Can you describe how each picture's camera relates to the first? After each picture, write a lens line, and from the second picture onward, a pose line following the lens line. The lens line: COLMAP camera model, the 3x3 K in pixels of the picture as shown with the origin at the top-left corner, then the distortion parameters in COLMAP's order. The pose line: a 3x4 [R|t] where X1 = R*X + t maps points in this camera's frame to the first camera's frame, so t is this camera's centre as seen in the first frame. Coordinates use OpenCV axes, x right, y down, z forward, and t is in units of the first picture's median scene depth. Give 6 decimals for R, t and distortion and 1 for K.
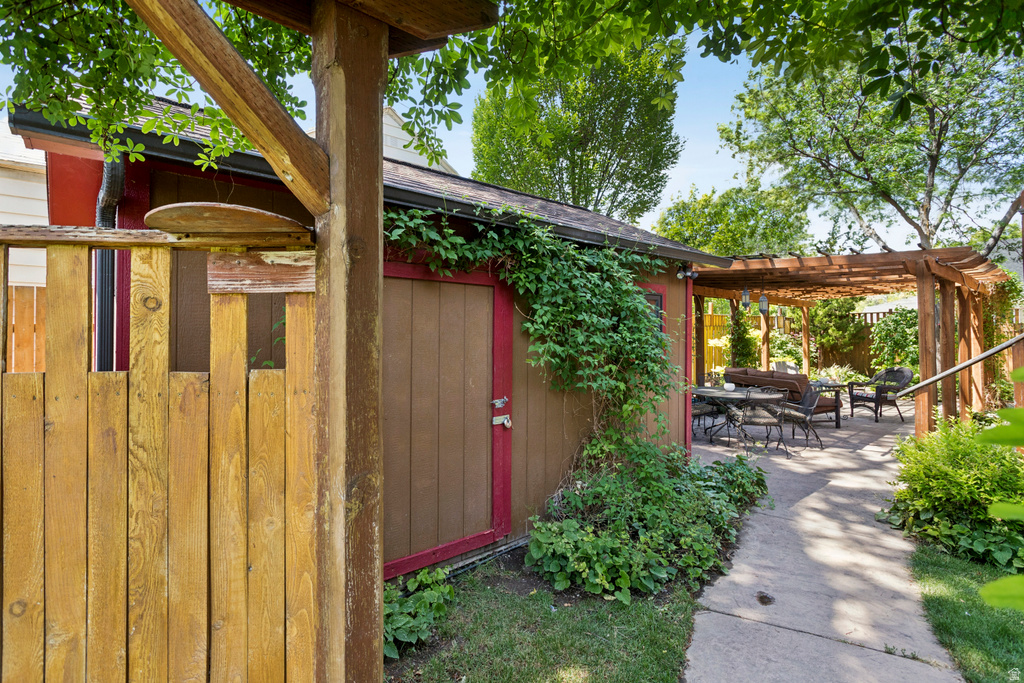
lens RADIAL K [[479.8, 0, 501.1], [0, 479.8, 330.2], [0, 0, 1]] dist [0.001243, -0.000419]
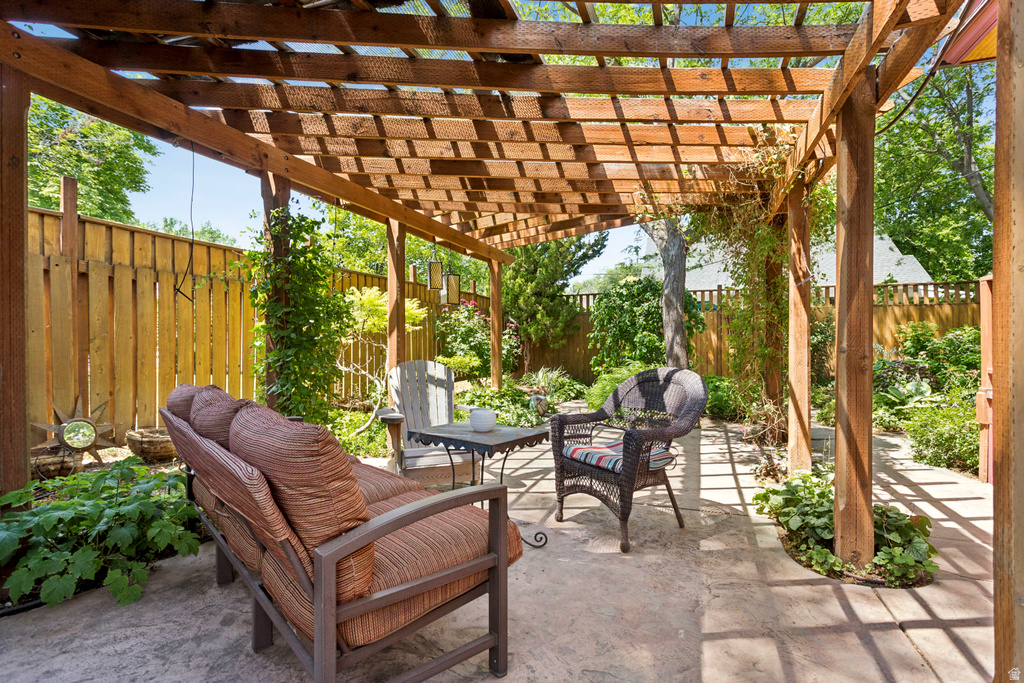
lens RADIAL K [[506.1, 0, 512.0], [0, 506.1, 341.5], [0, 0, 1]] dist [-0.000193, 0.001277]
pose [[0.866135, 0.000058, 0.499811, 0.573611], [-0.005107, 0.999949, 0.008733, 0.057616], [-0.499785, -0.010116, 0.866091, 0.778380]]
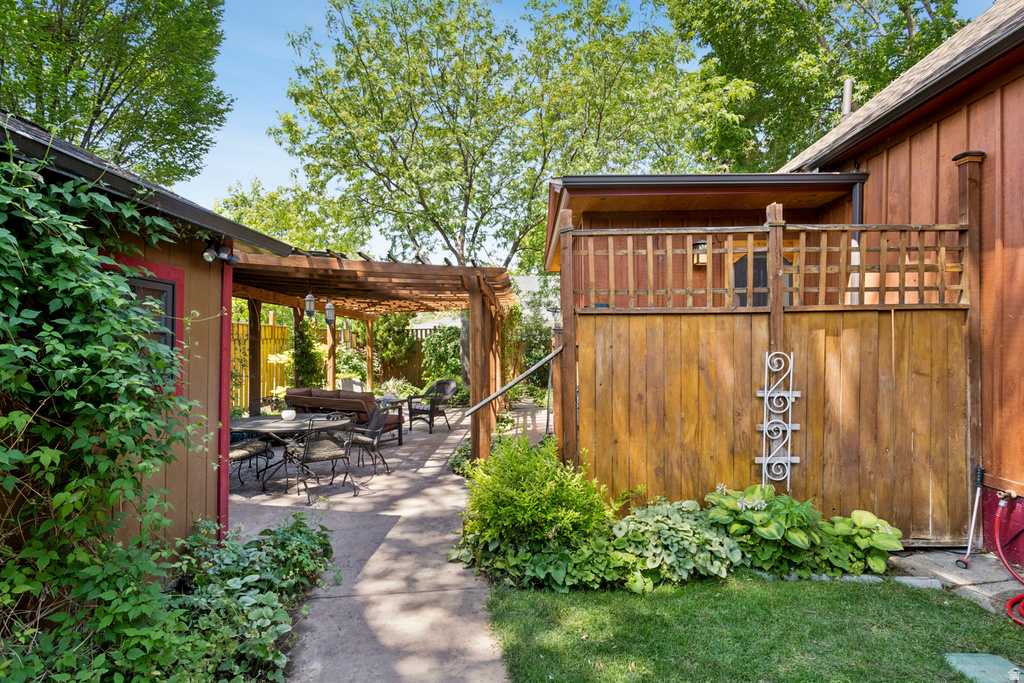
lens RADIAL K [[506.1, 0, 512.0], [0, 506.1, 341.5], [0, 0, 1]] dist [-0.000193, 0.001277]
pose [[0.663125, 0.009129, 0.748453, 0.080975], [-0.004109, 0.999955, -0.008556, 0.002334], [-0.748497, 0.002598, 0.663133, 0.147313]]
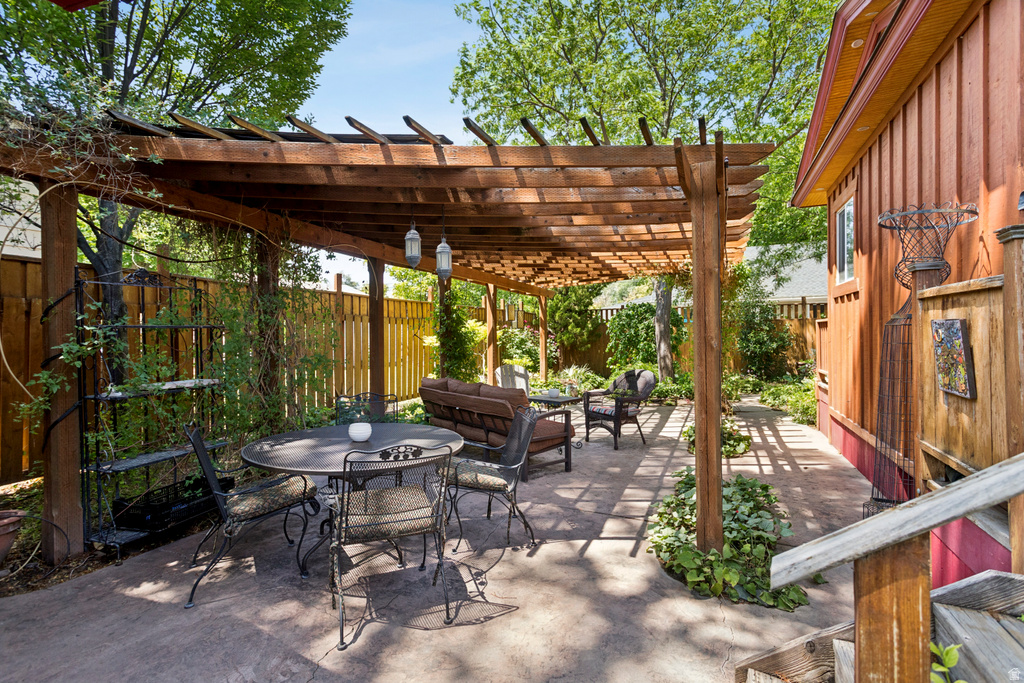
lens RADIAL K [[484.3, 0, 512.0], [0, 484.3, 341.5], [0, 0, 1]] dist [0.001238, 0.000250]
pose [[0.891888, -0.008359, 0.452179, 0.334531], [0.000350, 0.999842, 0.017793, 0.021646], [-0.452256, -0.015711, 0.891750, 0.449157]]
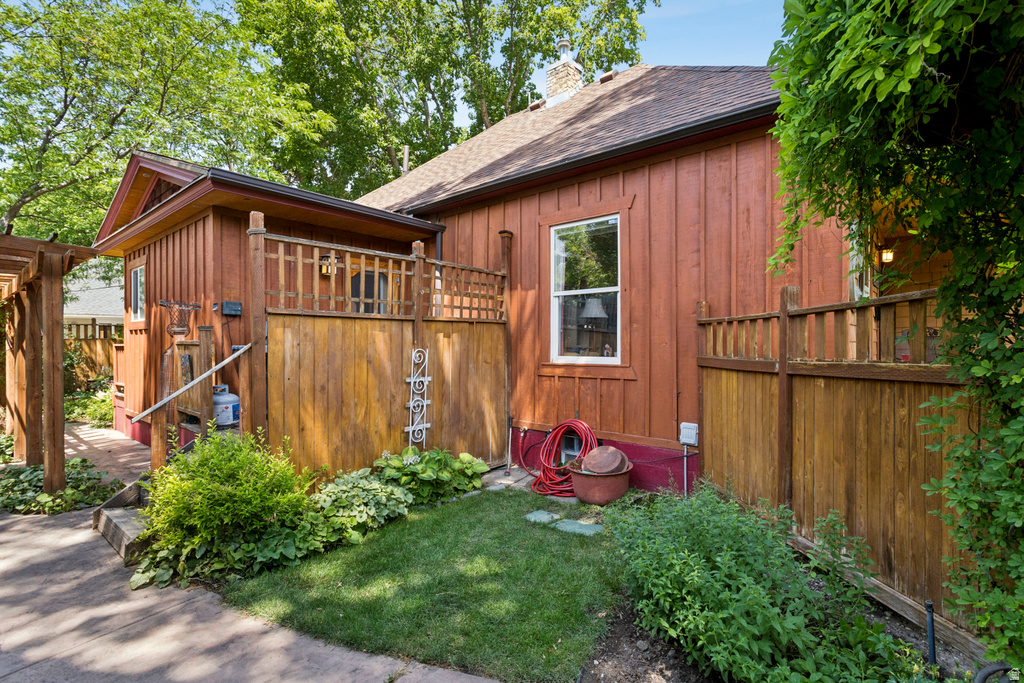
lens RADIAL K [[484.3, 0, 512.0], [0, 484.3, 341.5], [0, 0, 1]] dist [0.001238, 0.000250]
pose [[-0.166305, 0.015494, 0.985953, -0.036480], [-0.003565, 0.999861, -0.016314, 0.007203], [-0.986068, -0.006228, -0.166226, 0.259810]]
